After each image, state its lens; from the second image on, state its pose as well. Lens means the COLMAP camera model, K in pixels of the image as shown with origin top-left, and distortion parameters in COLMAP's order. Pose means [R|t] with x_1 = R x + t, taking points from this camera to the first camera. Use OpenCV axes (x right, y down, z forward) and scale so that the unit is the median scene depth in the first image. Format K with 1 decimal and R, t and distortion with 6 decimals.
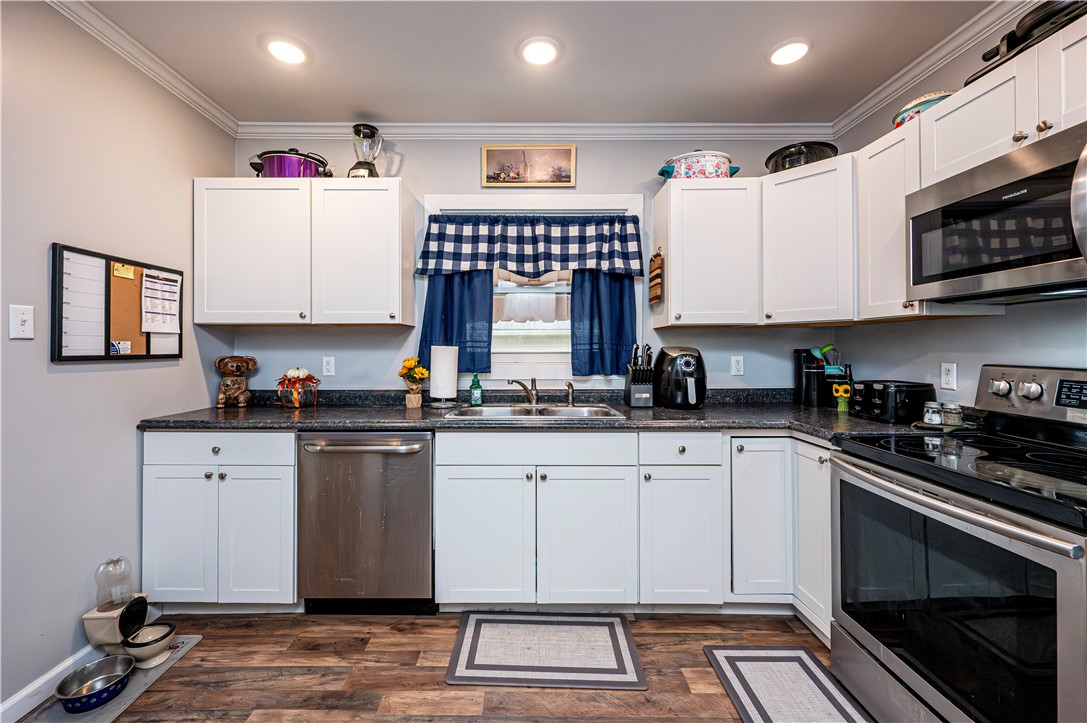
lens RADIAL K [[440.4, 0, 541.6], [0, 440.4, 339.9], [0, 0, 1]] dist [0.000535, -0.000765]
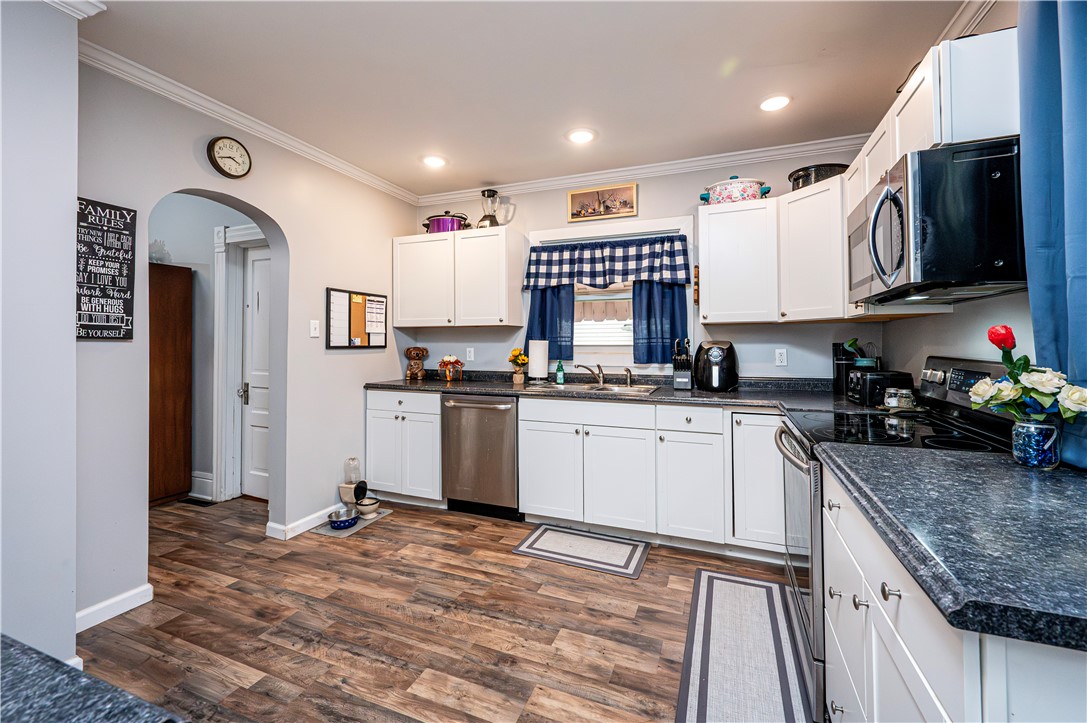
lens RADIAL K [[440.4, 0, 563.8], [0, 440.4, 330.3], [0, 0, 1]] dist [0.000535, -0.000765]
pose [[0.936769, -0.009142, -0.349829, 0.372478], [0.006041, 0.999932, -0.009955, -0.004323], [0.349896, 0.007213, 0.936761, -0.307416]]
